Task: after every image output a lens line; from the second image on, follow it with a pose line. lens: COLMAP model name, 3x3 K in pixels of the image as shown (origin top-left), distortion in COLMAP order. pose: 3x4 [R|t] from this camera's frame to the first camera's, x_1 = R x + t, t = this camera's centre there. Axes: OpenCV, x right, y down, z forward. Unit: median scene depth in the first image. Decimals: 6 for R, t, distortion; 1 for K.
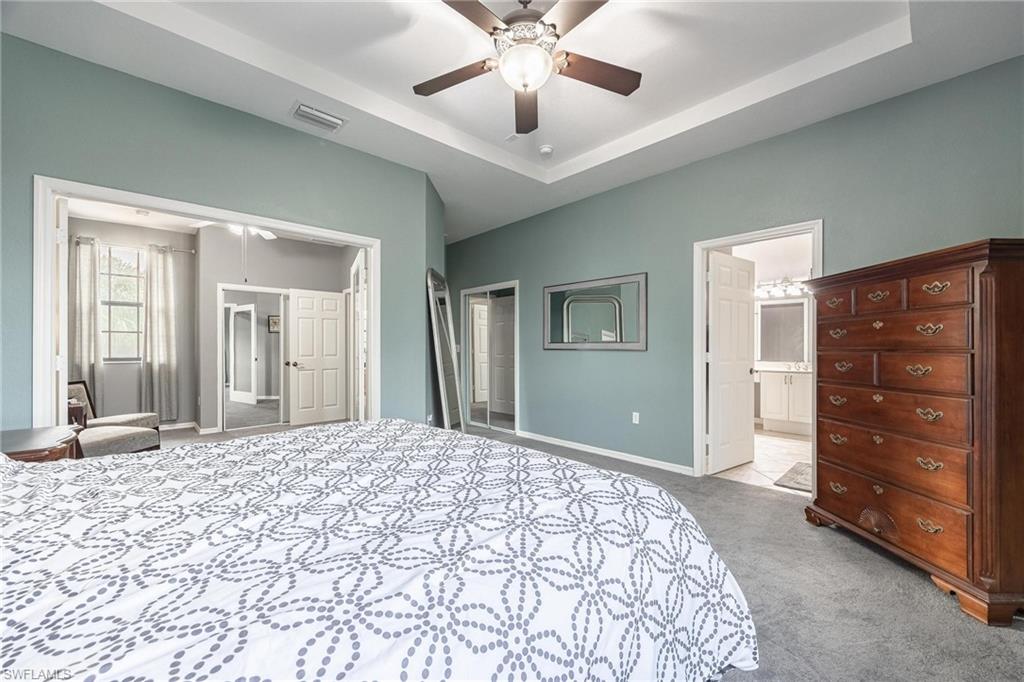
lens RADIAL K [[413.2, 0, 514.4], [0, 413.2, 344.5], [0, 0, 1]] dist [0.003700, 0.000011]
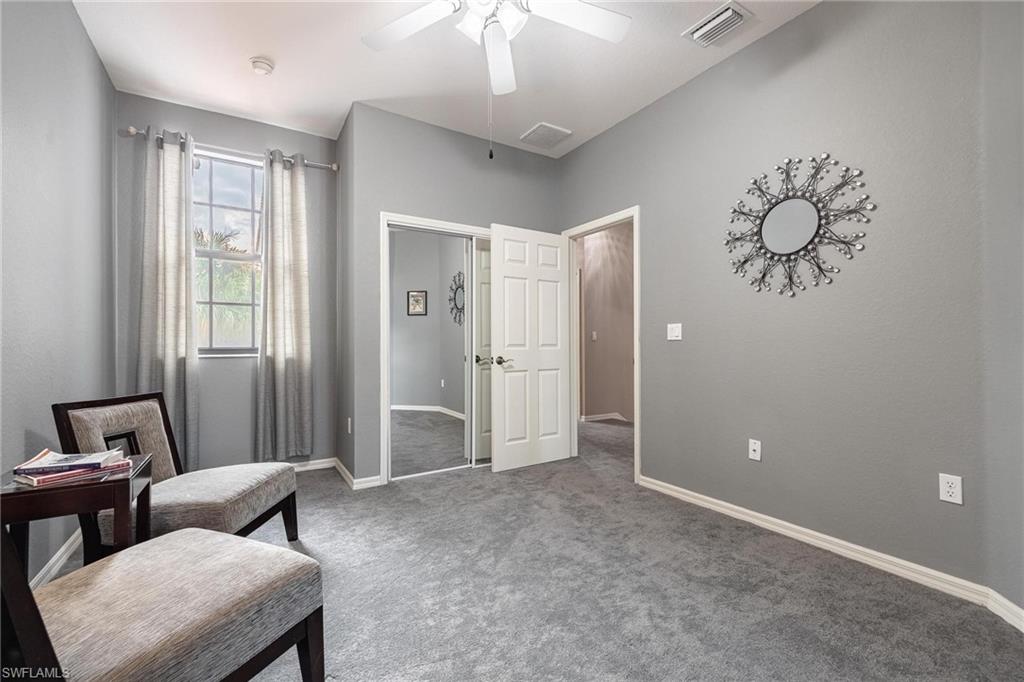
lens RADIAL K [[413.2, 0, 509.8], [0, 413.2, 339.9], [0, 0, 1]] dist [0.003700, 0.000011]
pose [[0.982426, 0.002141, -0.186640, -0.444237], [-0.001494, 0.999992, 0.003605, 0.017751], [0.186646, -0.003263, 0.982422, 0.494302]]
